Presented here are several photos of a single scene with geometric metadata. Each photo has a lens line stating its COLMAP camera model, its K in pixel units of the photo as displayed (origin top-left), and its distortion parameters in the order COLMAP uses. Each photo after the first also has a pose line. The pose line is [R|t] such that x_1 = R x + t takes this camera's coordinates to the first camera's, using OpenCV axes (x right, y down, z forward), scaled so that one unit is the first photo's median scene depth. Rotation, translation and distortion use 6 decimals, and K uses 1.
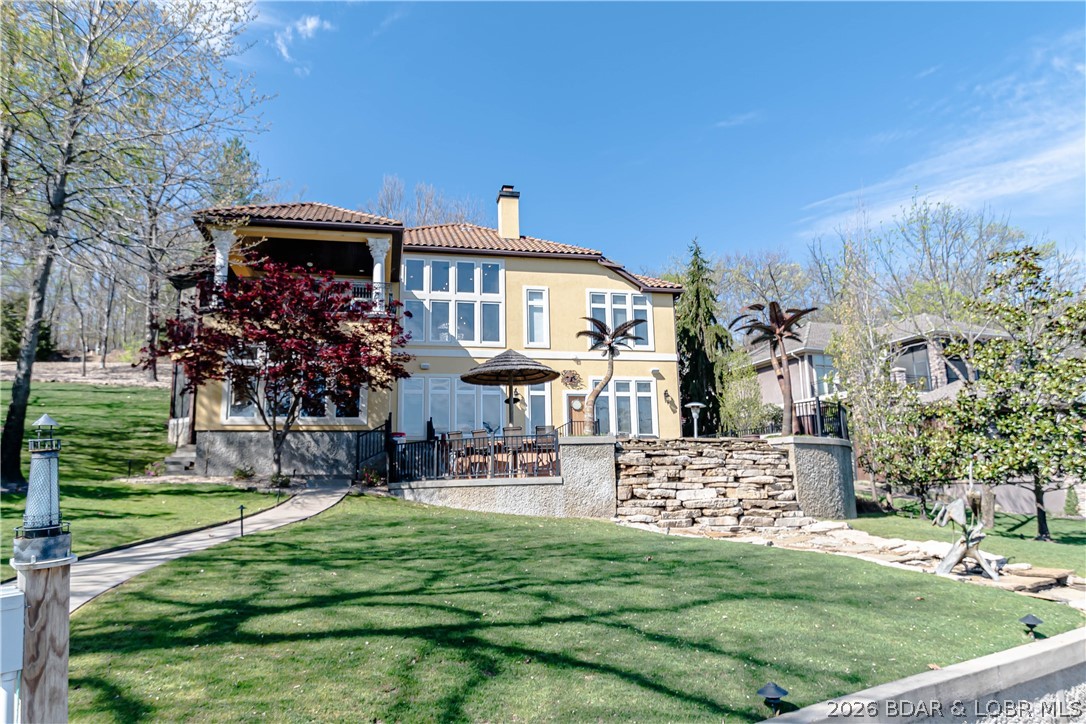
lens RADIAL K [[743.0, 0, 543.4], [0, 743.0, 357.4], [0, 0, 1]] dist [-0.007916, -0.001858]
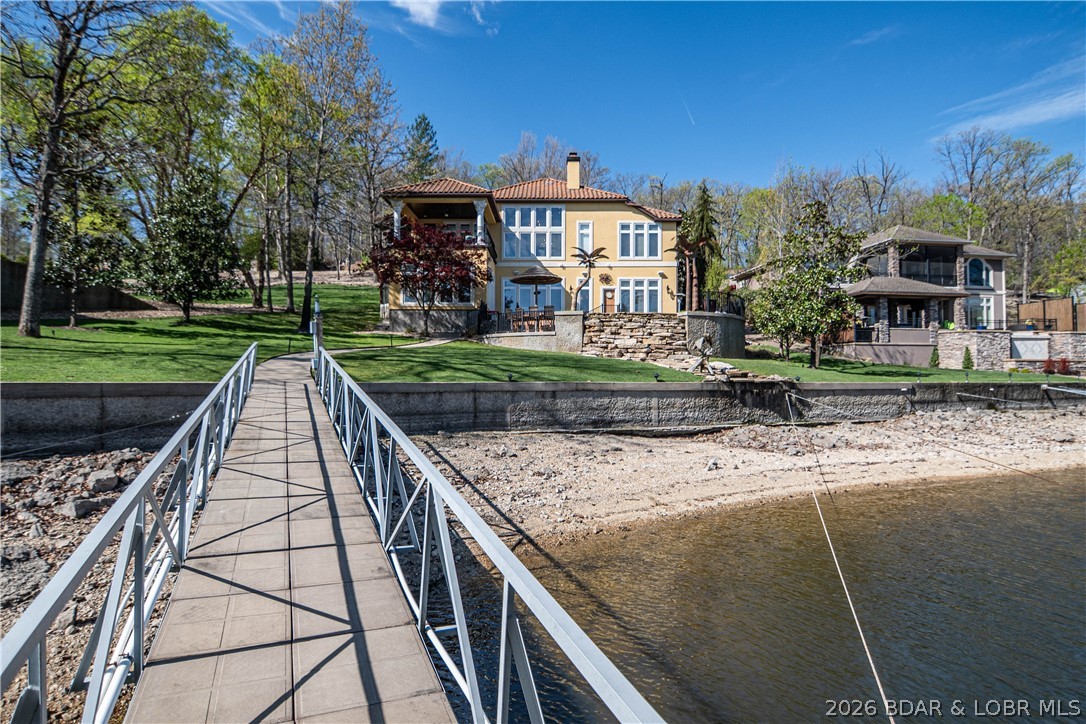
lens RADIAL K [[575.8, 0, 544.6], [0, 575.8, 367.7], [0, 0, 1]] dist [-0.005708, -0.004498]
pose [[0.974945, 0.021862, -0.221370, 0.191657], [0.019724, 0.982743, 0.183919, -0.014571], [0.221570, -0.183678, 0.957689, -0.273991]]
